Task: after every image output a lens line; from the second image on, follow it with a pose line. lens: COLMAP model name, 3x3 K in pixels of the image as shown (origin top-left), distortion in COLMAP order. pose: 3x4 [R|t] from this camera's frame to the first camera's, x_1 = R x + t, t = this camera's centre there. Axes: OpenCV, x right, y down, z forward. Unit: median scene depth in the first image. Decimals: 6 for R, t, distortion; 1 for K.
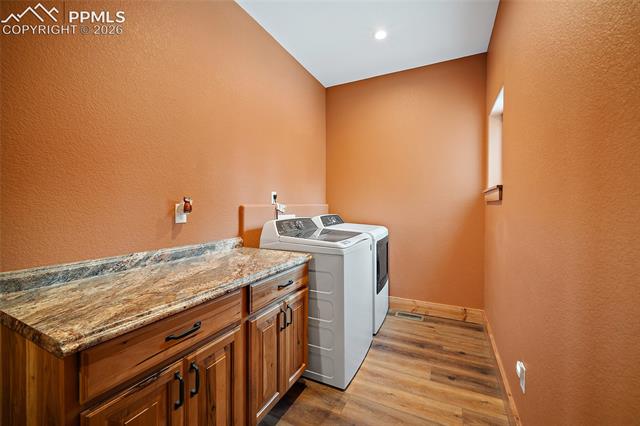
lens RADIAL K [[253.3, 0, 320.0], [0, 253.3, 213.0], [0, 0, 1]] dist [-0.000011, -0.000213]
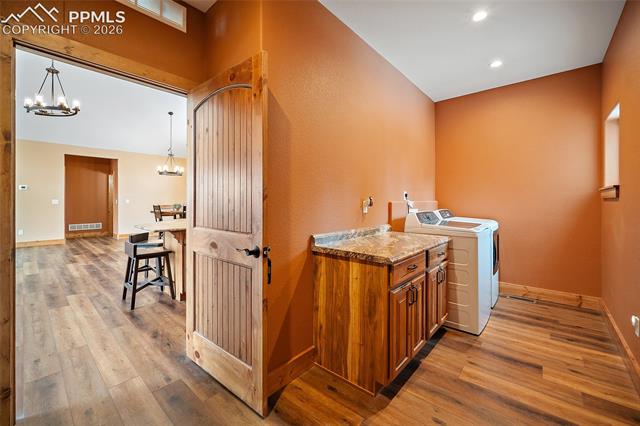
lens RADIAL K [[264.9, 0, 319.1], [0, 264.9, 204.8], [0, 0, 1]] dist [-0.000874, 0.000588]
pose [[0.971757, 0.003856, -0.235952, -0.347794], [-0.008421, 0.999796, -0.018339, 0.017451], [0.235833, 0.019808, 0.971592, -0.526164]]
